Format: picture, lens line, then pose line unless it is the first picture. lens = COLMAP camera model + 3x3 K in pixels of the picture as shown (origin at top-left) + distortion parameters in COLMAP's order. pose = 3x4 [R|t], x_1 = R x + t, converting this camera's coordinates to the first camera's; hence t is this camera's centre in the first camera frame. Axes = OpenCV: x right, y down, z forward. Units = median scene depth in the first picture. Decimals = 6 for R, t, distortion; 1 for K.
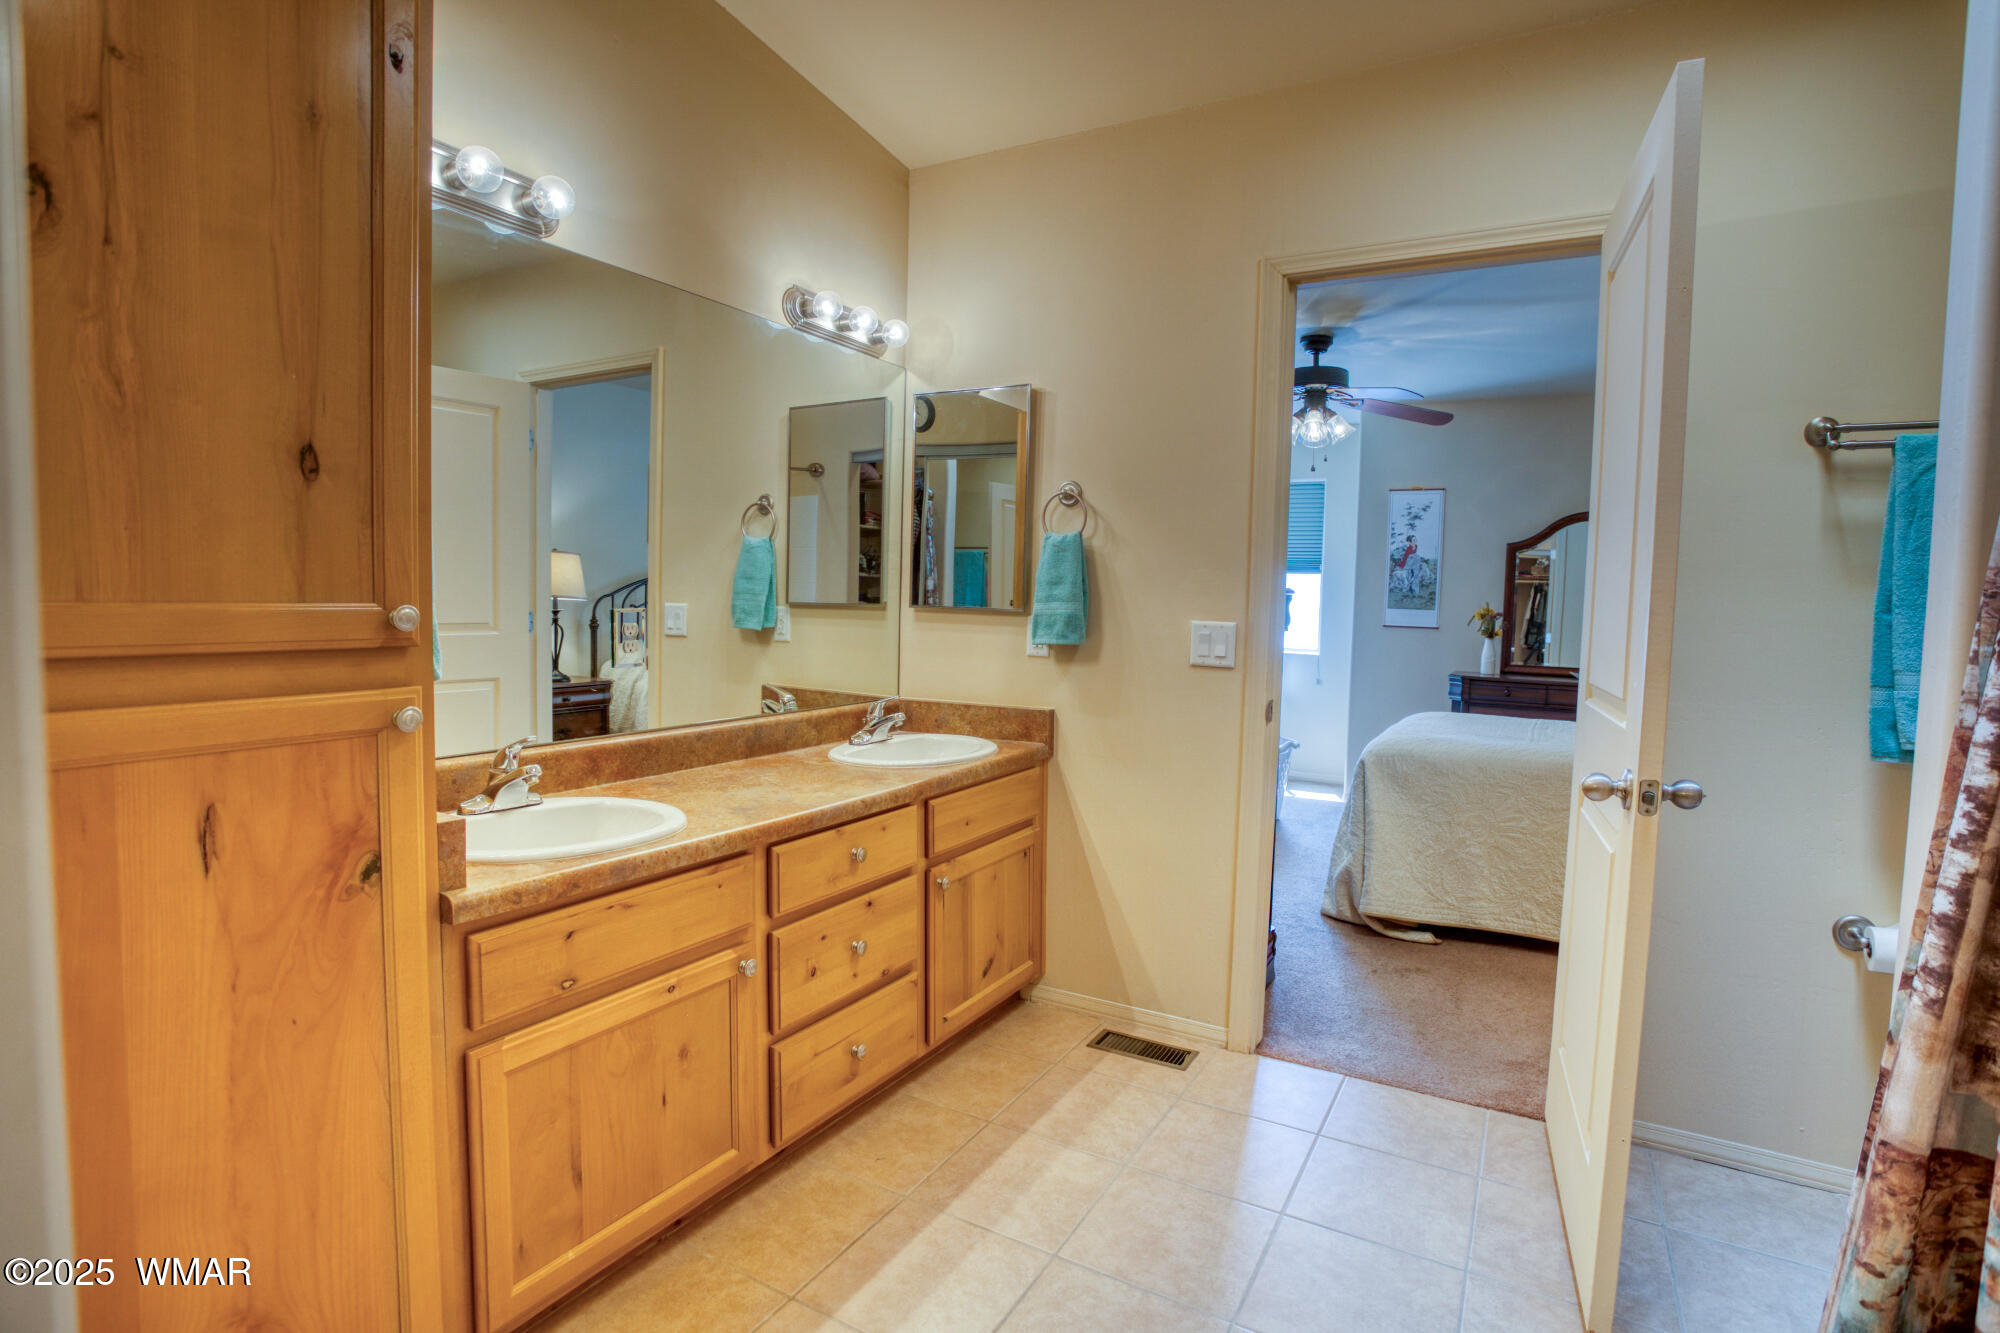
lens RADIAL K [[982.4, 0, 1001.9], [0, 982.4, 659.1], [0, 0, 1]] dist [-0.051823, 0.017135]
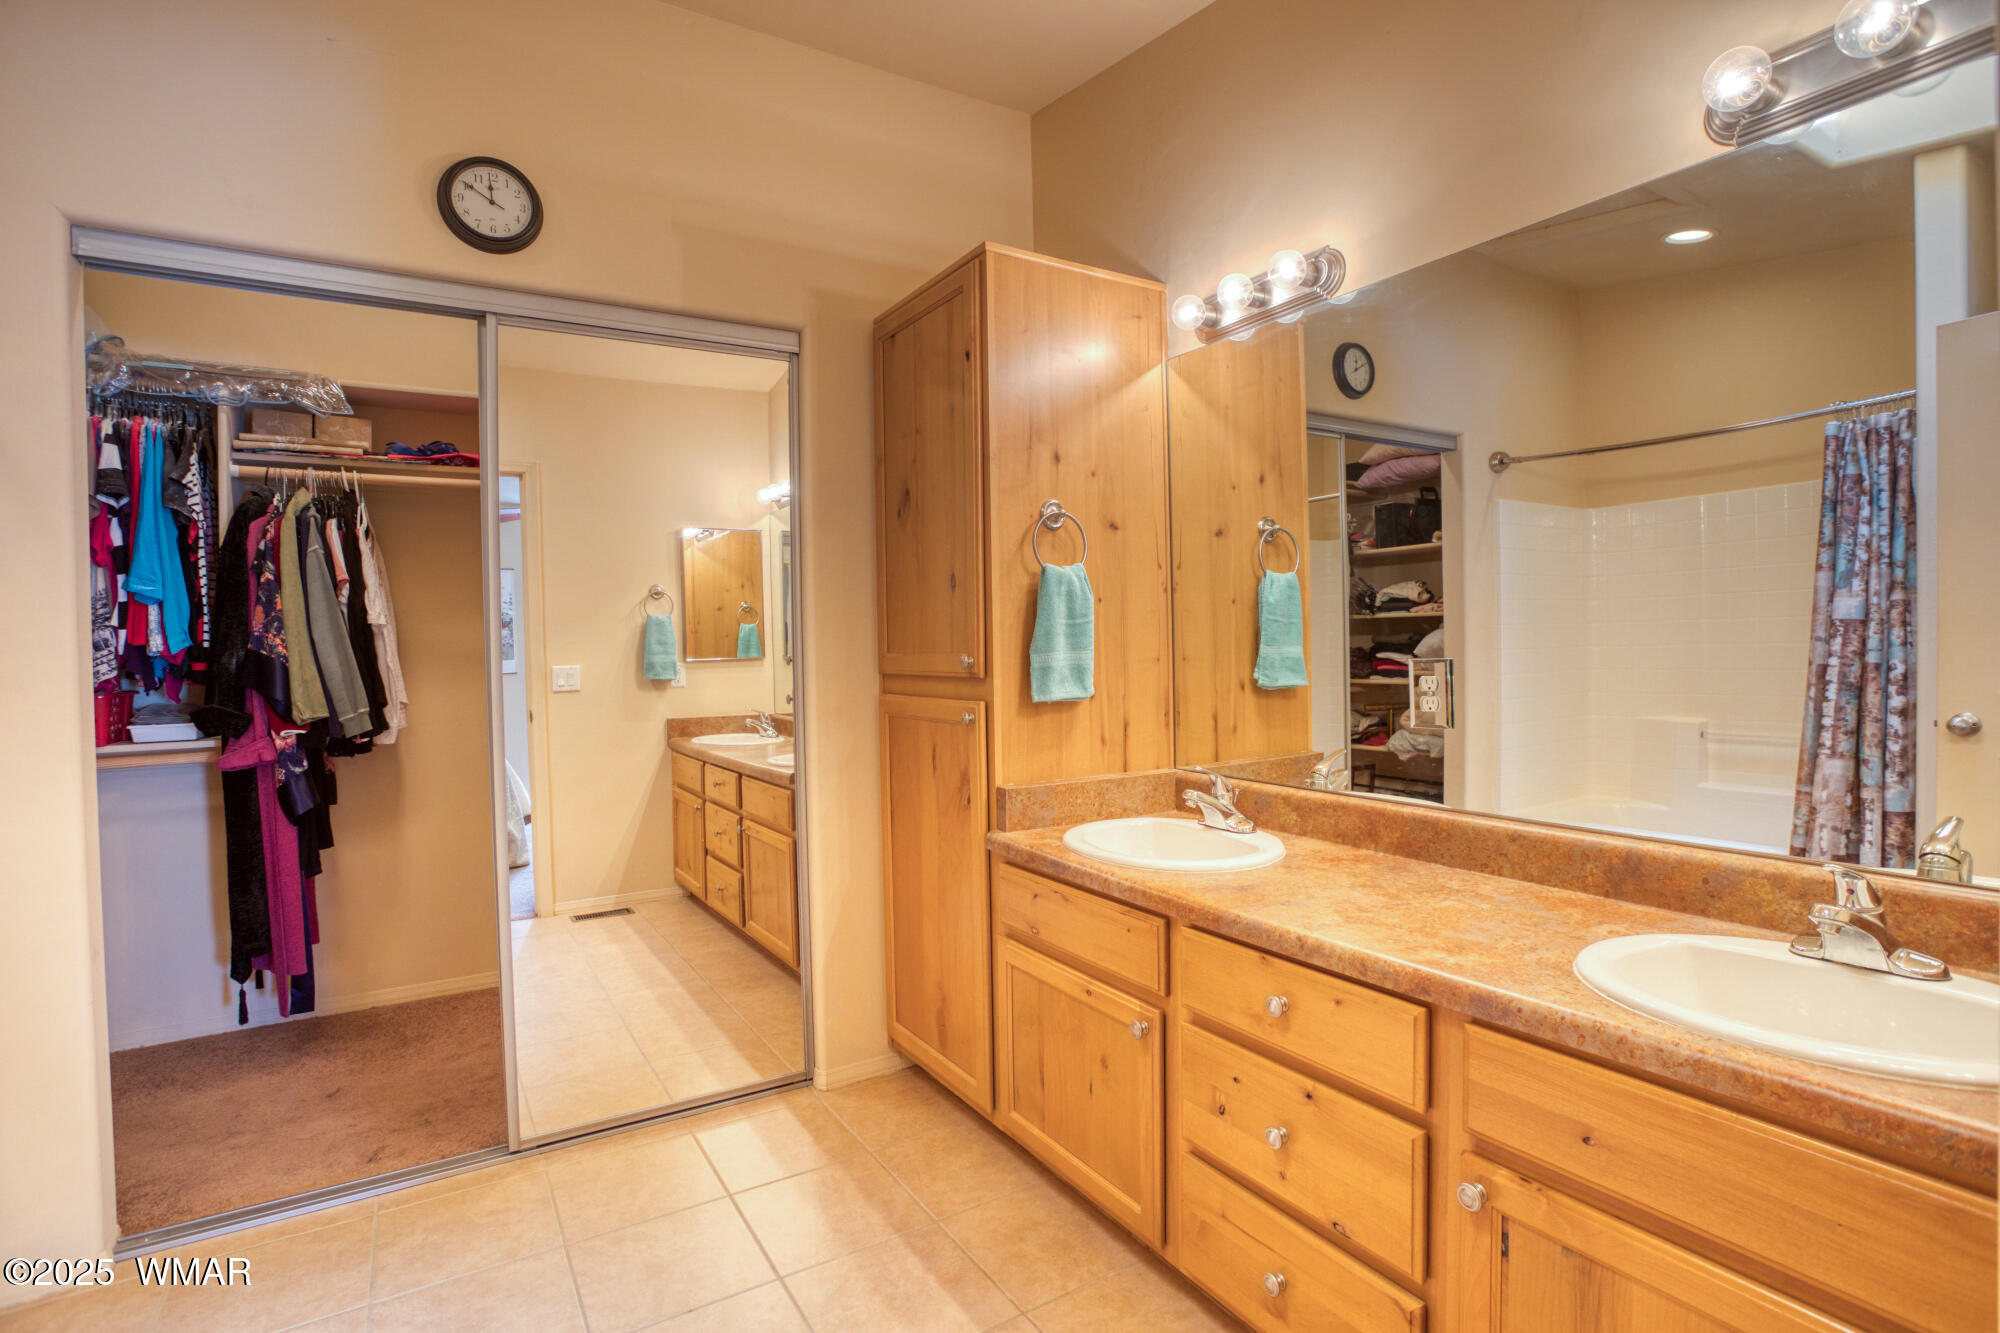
lens RADIAL K [[982.4, 0, 1001.9], [0, 982.4, 667.8], [0, 0, 1]] dist [-0.051823, 0.017135]
pose [[-0.473356, 0.011450, -0.880797, 0.574325], [-0.048305, 0.998073, 0.038935, -0.063197], [0.879546, 0.060977, -0.471891, 1.158107]]
